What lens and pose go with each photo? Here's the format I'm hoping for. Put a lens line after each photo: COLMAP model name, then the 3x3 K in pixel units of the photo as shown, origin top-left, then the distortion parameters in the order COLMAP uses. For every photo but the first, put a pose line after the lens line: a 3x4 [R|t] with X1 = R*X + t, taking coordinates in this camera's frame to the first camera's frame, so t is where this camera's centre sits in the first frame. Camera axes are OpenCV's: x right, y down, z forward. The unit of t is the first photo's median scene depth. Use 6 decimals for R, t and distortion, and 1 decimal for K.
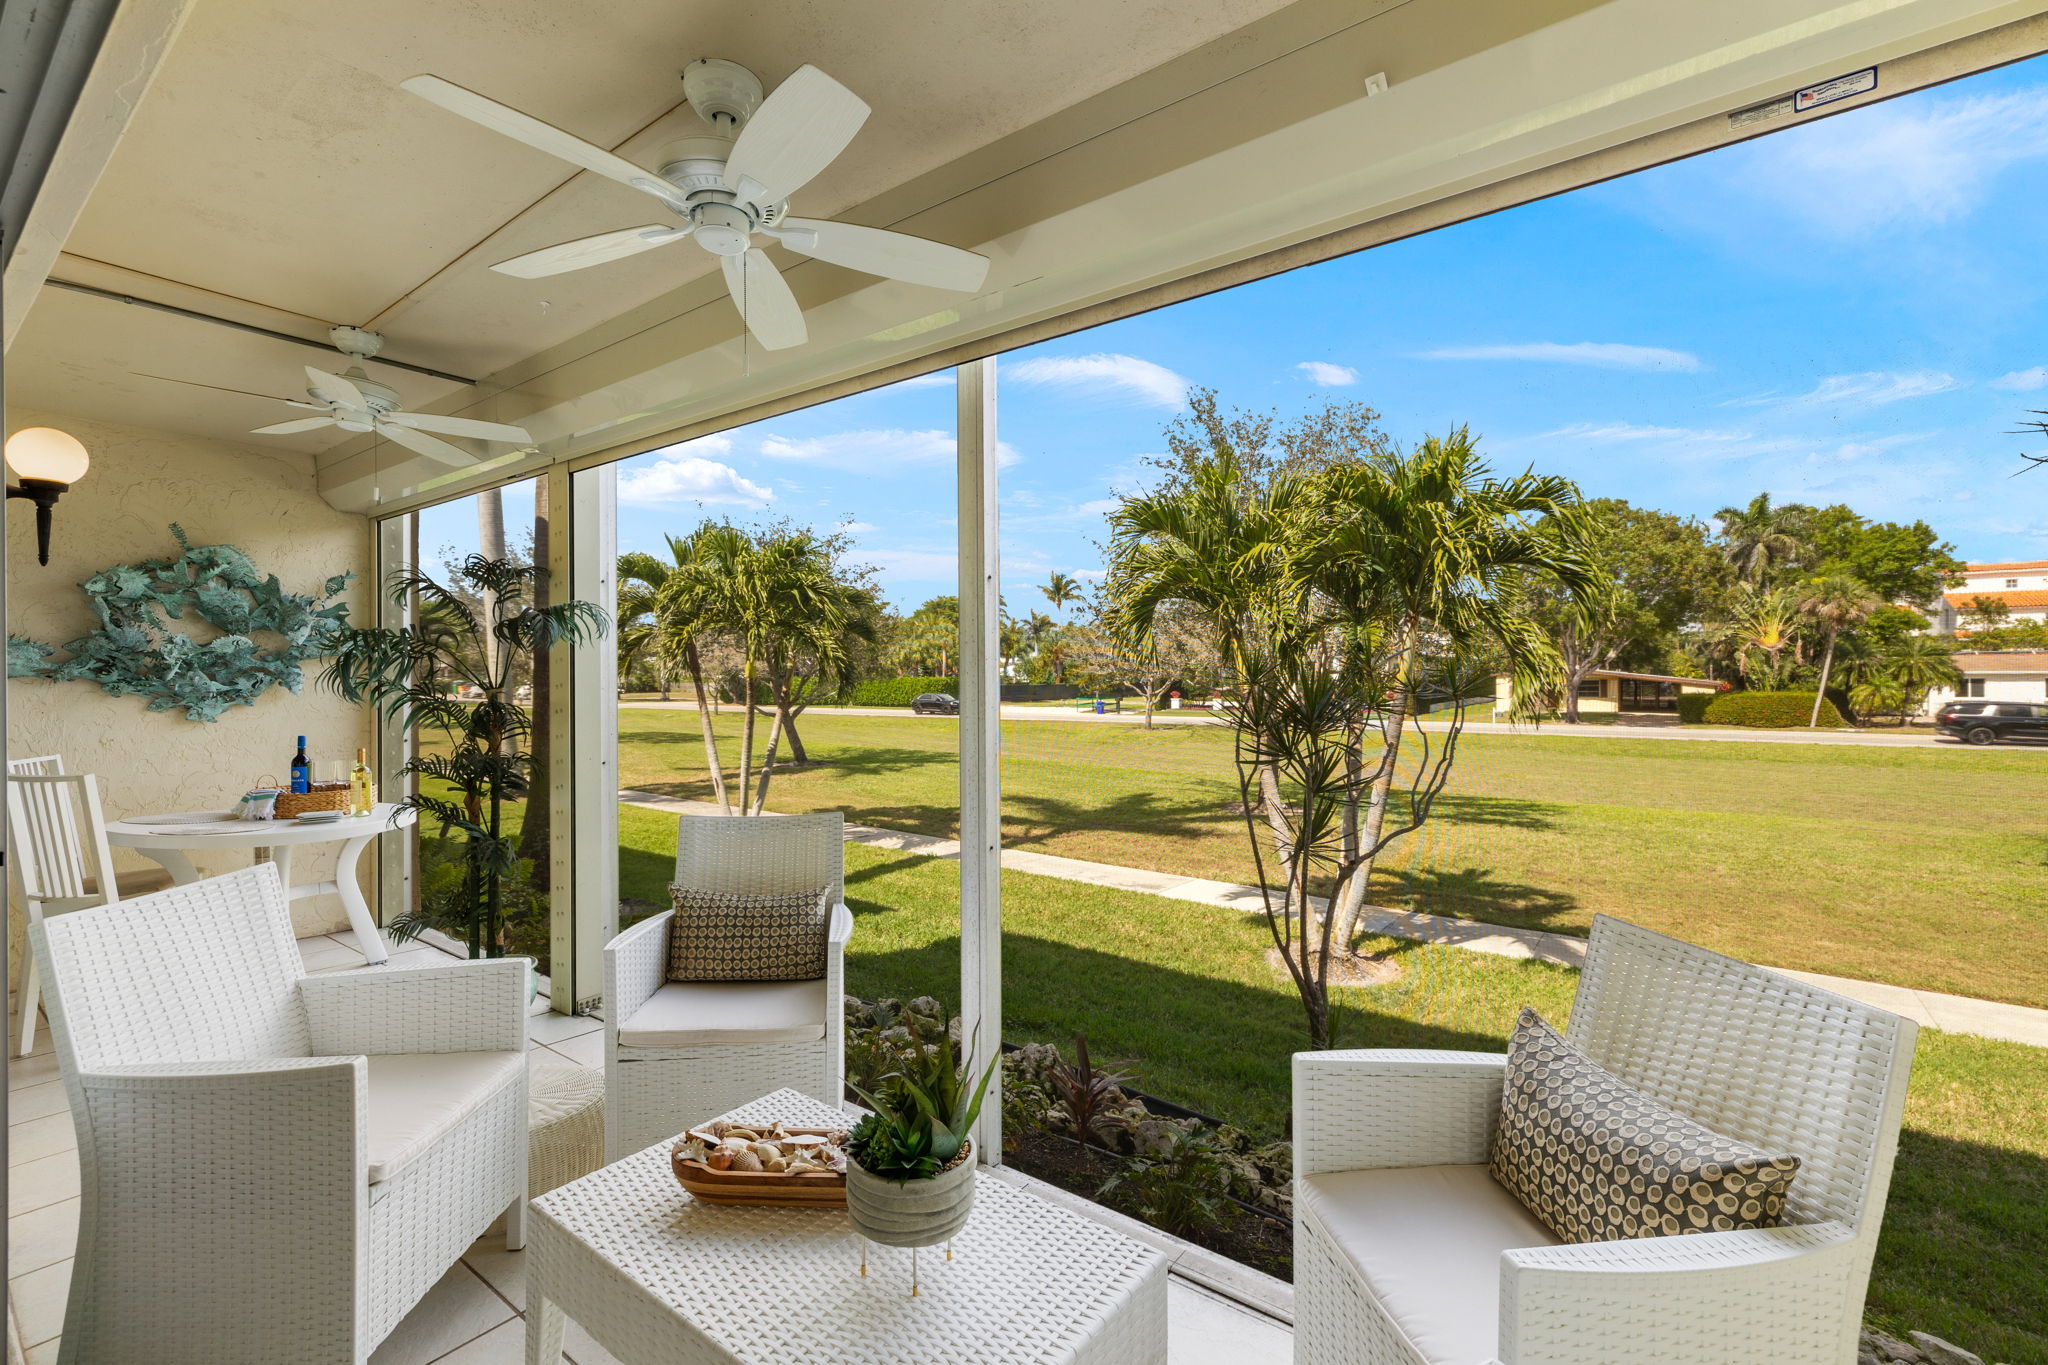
lens RADIAL K [[874.5, 0, 1025.2], [0, 874.5, 674.4], [0, 0, 1]] dist [0.001584, -0.000076]
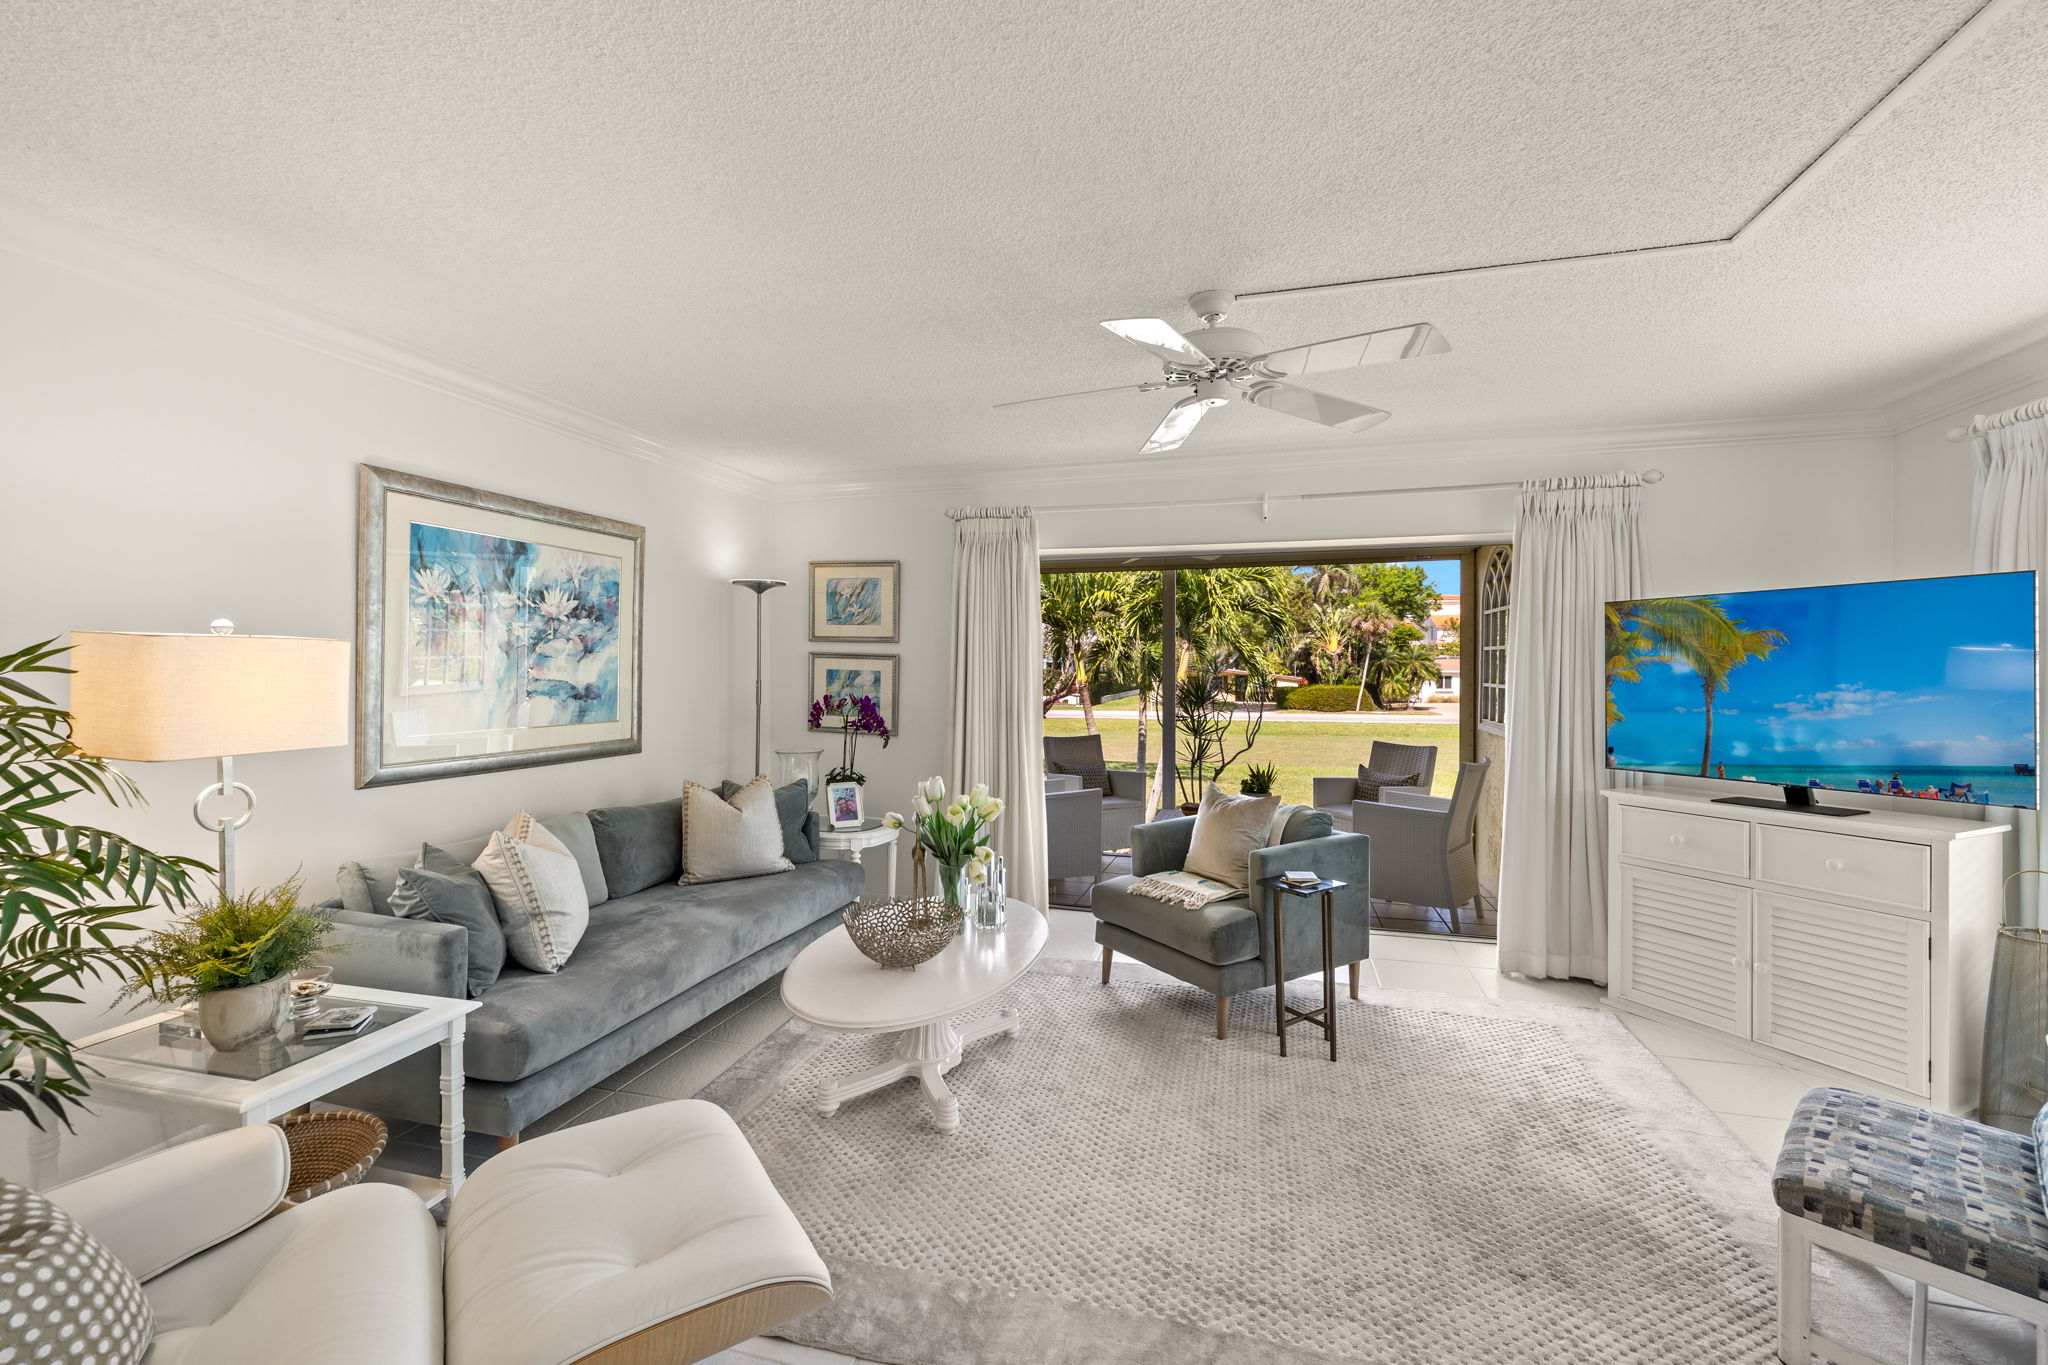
lens RADIAL K [[874.5, 0, 1008.6], [0, 874.5, 677.4], [0, 0, 1]] dist [0.001584, -0.000076]
pose [[0.935788, 0.000321, 0.352563, -0.091587], [-0.003246, 0.999965, 0.007703, -0.001316], [-0.352548, -0.008353, 0.935756, -0.085774]]
